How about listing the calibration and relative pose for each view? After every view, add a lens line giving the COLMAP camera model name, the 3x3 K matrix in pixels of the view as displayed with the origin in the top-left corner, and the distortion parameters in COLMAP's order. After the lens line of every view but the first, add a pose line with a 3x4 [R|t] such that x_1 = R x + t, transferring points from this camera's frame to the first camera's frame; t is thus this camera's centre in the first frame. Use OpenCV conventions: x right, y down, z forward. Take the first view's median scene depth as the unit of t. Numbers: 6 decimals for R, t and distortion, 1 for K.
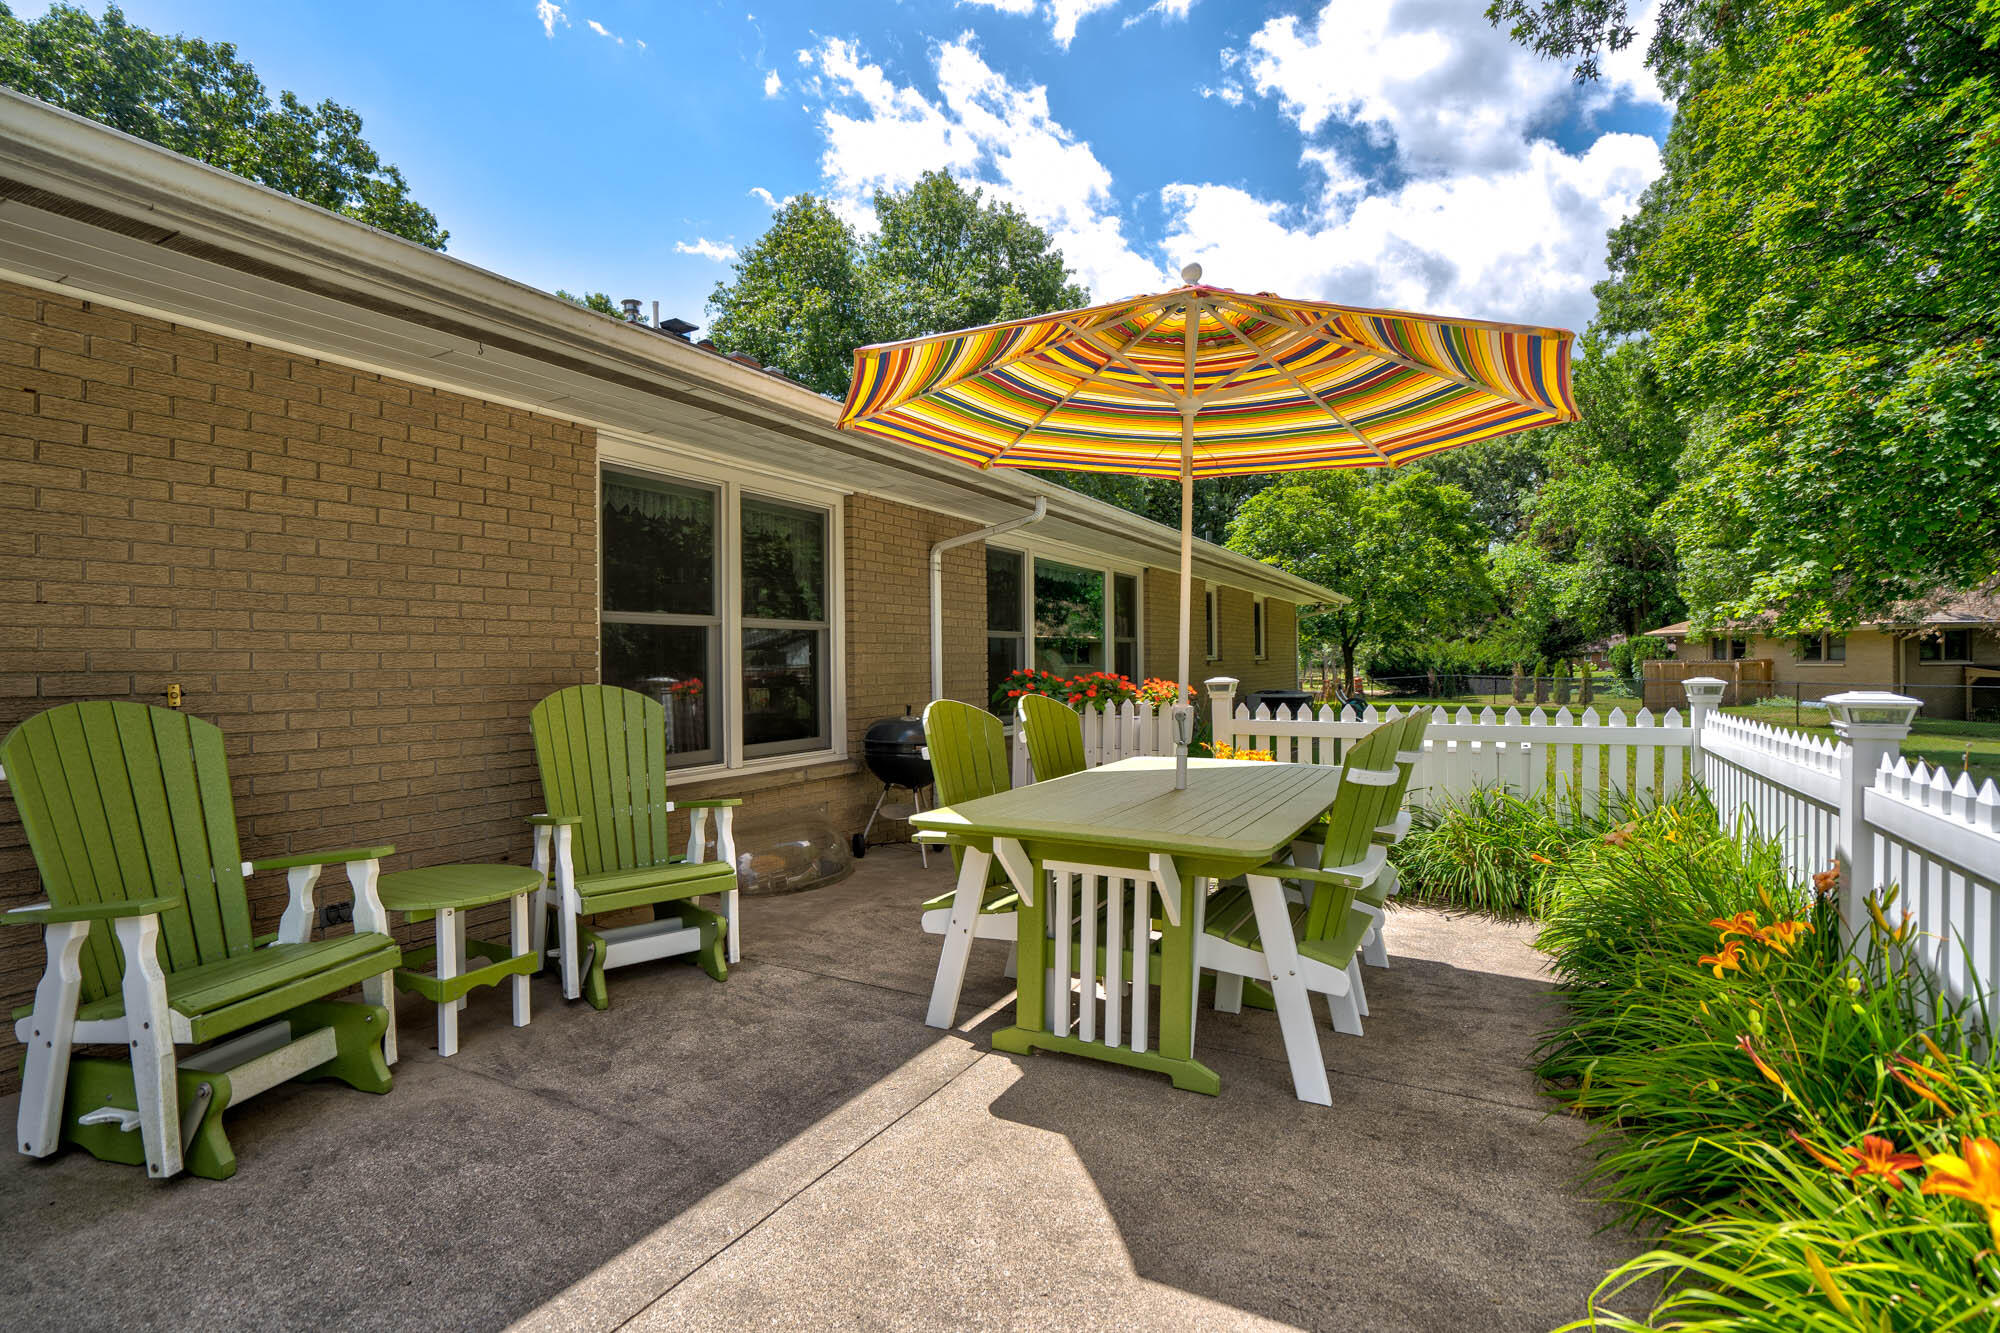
lens RADIAL K [[975.6, 0, 1000.0], [0, 975.6, 666.5], [0, 0, 1]] dist [-0.029959, 0.015053]
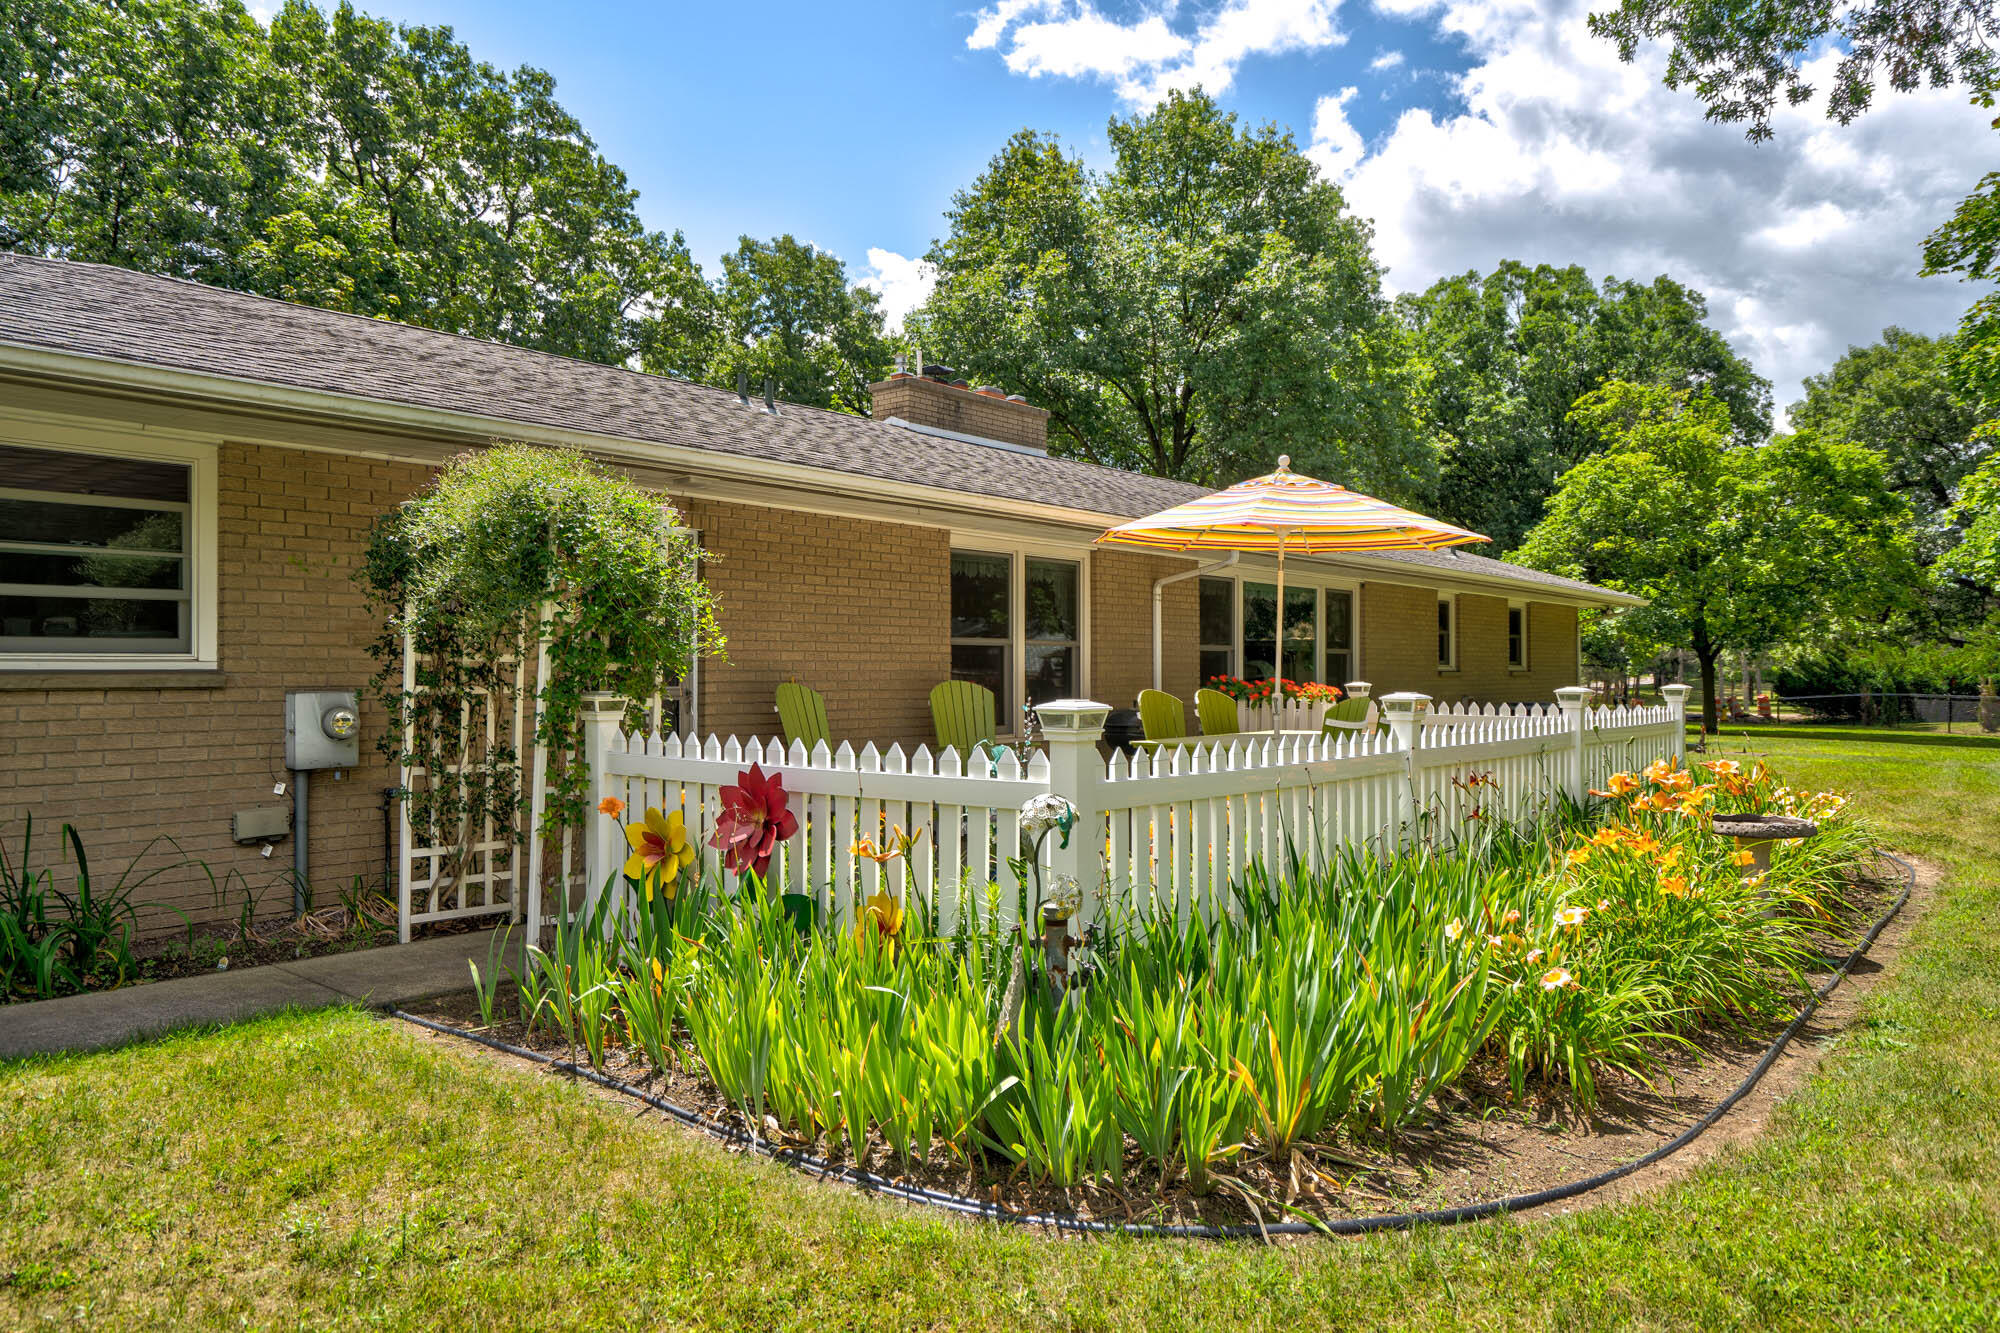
lens RADIAL K [[1346.1, 0, 1000.0], [0, 1346.1, 666.5], [0, 0, 1]] dist [-0.068518, 0.000036]
pose [[0.978795, 0.008115, -0.204679, 0.022580], [-0.009306, 0.999945, -0.004861, 0.000646], [0.204629, 0.006663, 0.978817, -0.188606]]
